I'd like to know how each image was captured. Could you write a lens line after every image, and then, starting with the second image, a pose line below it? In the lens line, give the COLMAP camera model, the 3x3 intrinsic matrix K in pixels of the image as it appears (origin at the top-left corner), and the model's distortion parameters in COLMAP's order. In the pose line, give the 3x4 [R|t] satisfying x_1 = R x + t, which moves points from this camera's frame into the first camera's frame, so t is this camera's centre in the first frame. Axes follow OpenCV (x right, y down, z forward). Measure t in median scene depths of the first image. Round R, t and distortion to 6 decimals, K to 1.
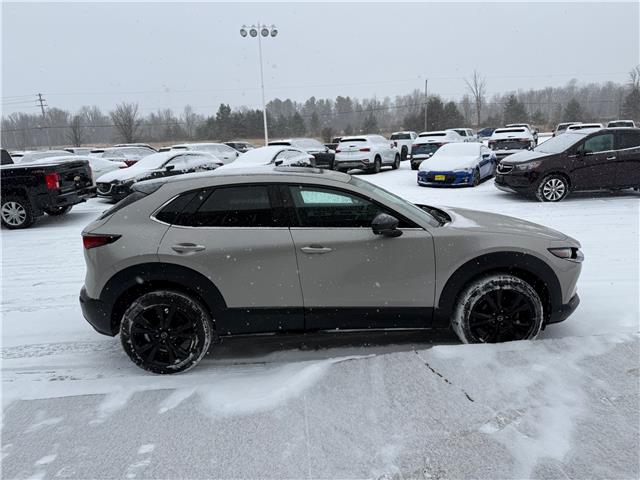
lens RADIAL K [[450.4, 0, 323.2], [0, 450.4, 239.8], [0, 0, 1]] dist [0.037872, -0.054610]
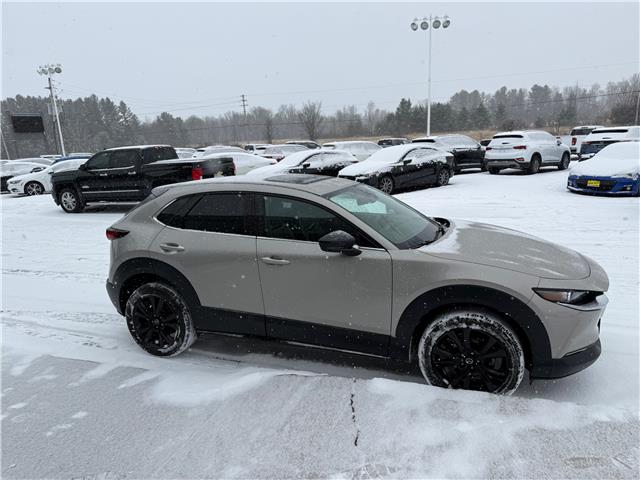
lens RADIAL K [[450.4, 0, 322.3], [0, 450.4, 243.3], [0, 0, 1]] dist [0.037872, -0.054610]
pose [[0.924834, 0.086878, -0.370317, 0.439739], [-0.079643, 0.996215, 0.034815, -0.059280], [0.371940, -0.002705, 0.928253, 0.097055]]
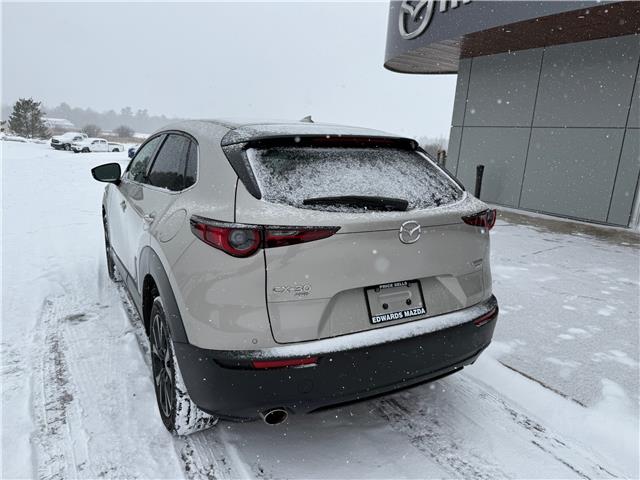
lens RADIAL K [[450.4, 0, 323.4], [0, 450.4, 240.1], [0, 0, 1]] dist [0.037872, -0.054610]
pose [[-0.466200, -0.168956, 0.868396, -0.993969], [0.165512, 0.947605, 0.273222, -0.189309], [-0.869059, 0.271106, -0.413810, 1.497390]]
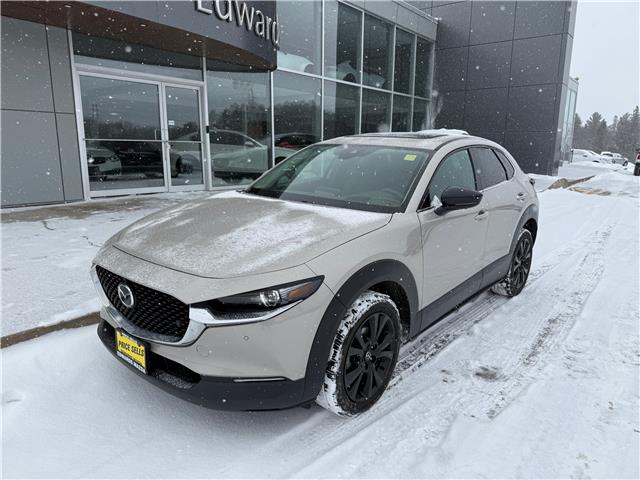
lens RADIAL K [[450.4, 0, 324.9], [0, 450.4, 244.9], [0, 0, 1]] dist [0.037872, -0.054610]
pose [[-0.665145, 0.194027, -0.721065, 0.898169], [-0.153766, 0.909365, 0.386537, -0.339759], [0.730710, 0.367979, -0.575025, 1.783919]]
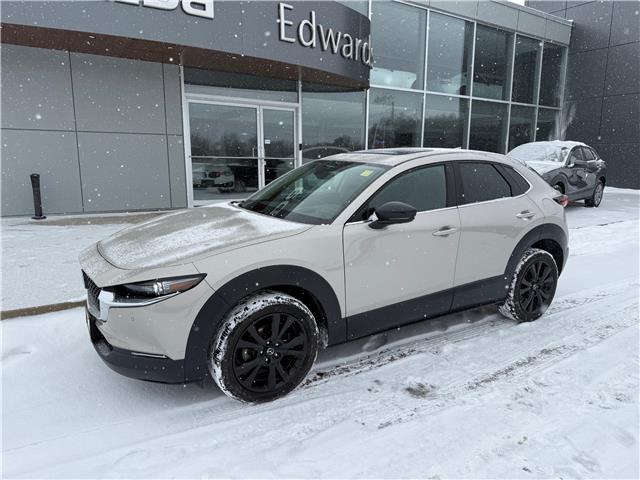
lens RADIAL K [[450.4, 0, 325.3], [0, 450.4, 246.7], [0, 0, 1]] dist [0.037872, -0.054610]
pose [[-0.864720, 0.134210, -0.483991, 0.649349], [-0.081851, 0.913098, 0.399439, -0.404196], [0.495540, 0.385018, -0.778589, 2.074299]]
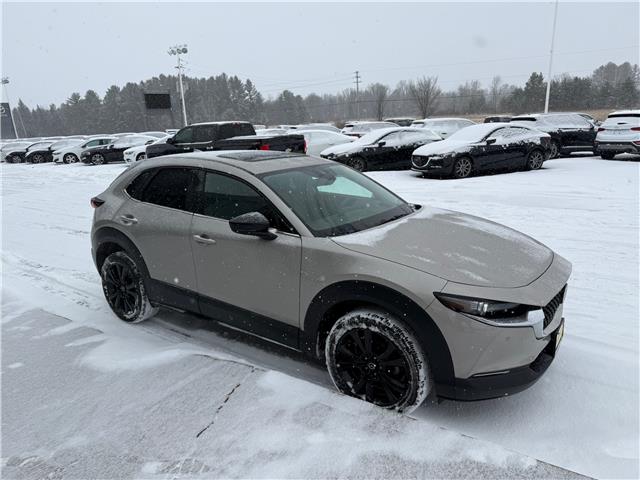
lens RADIAL K [[450.4, 0, 322.7], [0, 450.4, 243.4], [0, 0, 1]] dist [0.037872, -0.054610]
pose [[0.801446, 0.169131, -0.573654, 0.743021], [-0.131590, 0.985542, 0.106725, -0.106477], [0.583410, -0.010047, 0.812115, 0.334009]]
